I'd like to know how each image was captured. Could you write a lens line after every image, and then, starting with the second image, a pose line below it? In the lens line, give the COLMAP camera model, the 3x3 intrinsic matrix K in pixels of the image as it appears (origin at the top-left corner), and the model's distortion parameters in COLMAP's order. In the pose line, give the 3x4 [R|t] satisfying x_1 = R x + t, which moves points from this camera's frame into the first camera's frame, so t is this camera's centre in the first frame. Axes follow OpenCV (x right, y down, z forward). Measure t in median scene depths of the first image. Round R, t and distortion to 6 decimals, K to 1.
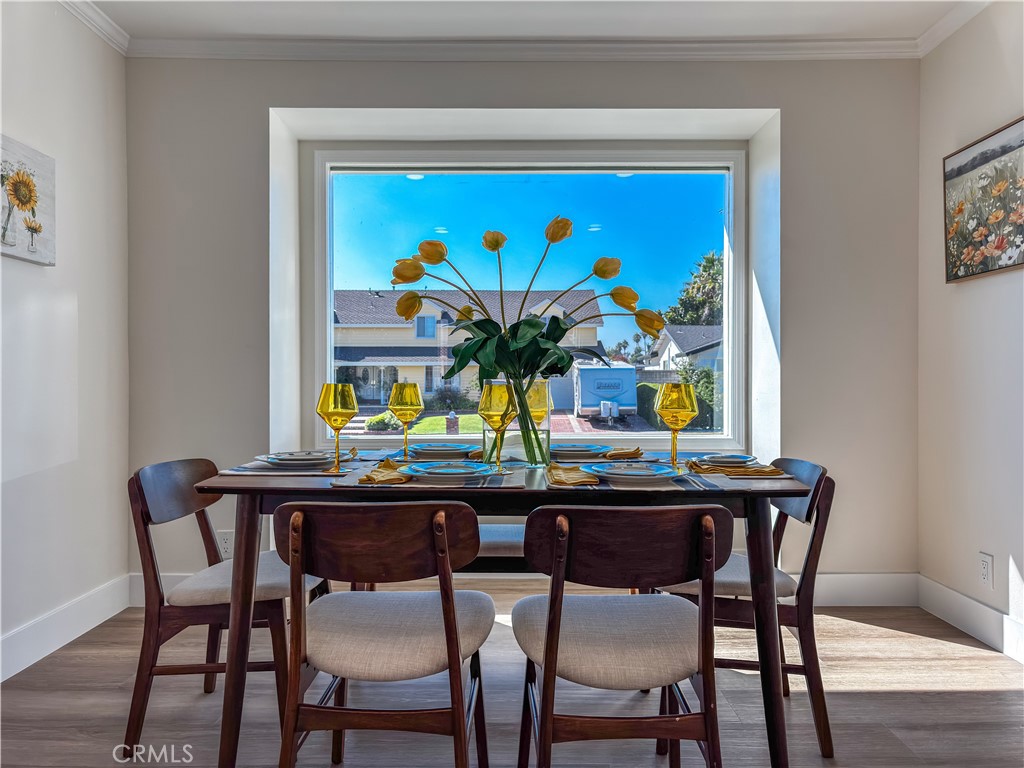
lens RADIAL K [[727.8, 0, 512.8], [0, 727.8, 388.2], [0, 0, 1]] dist [0.008392, 0.009720]
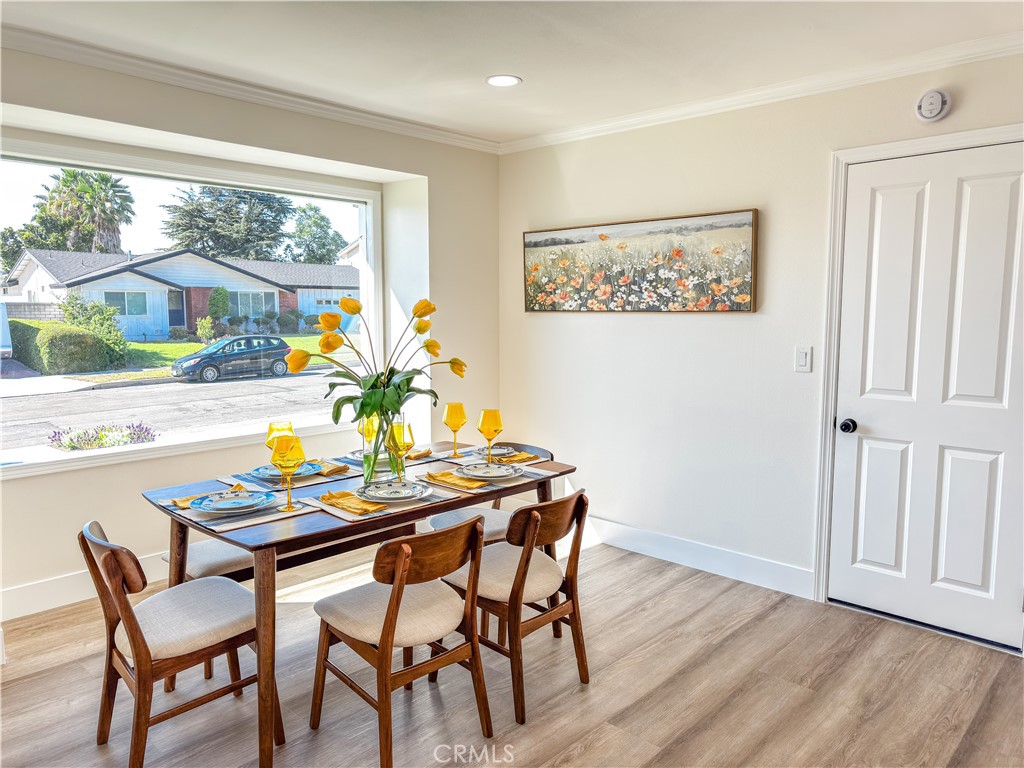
lens RADIAL K [[727.8, 0, 512.8], [0, 727.8, 388.2], [0, 0, 1]] dist [0.008392, 0.009720]
pose [[0.678707, -0.083059, 0.729697, -0.614916], [0.007603, 0.994325, 0.106110, -0.152970], [-0.734370, -0.066470, 0.675487, -0.061866]]
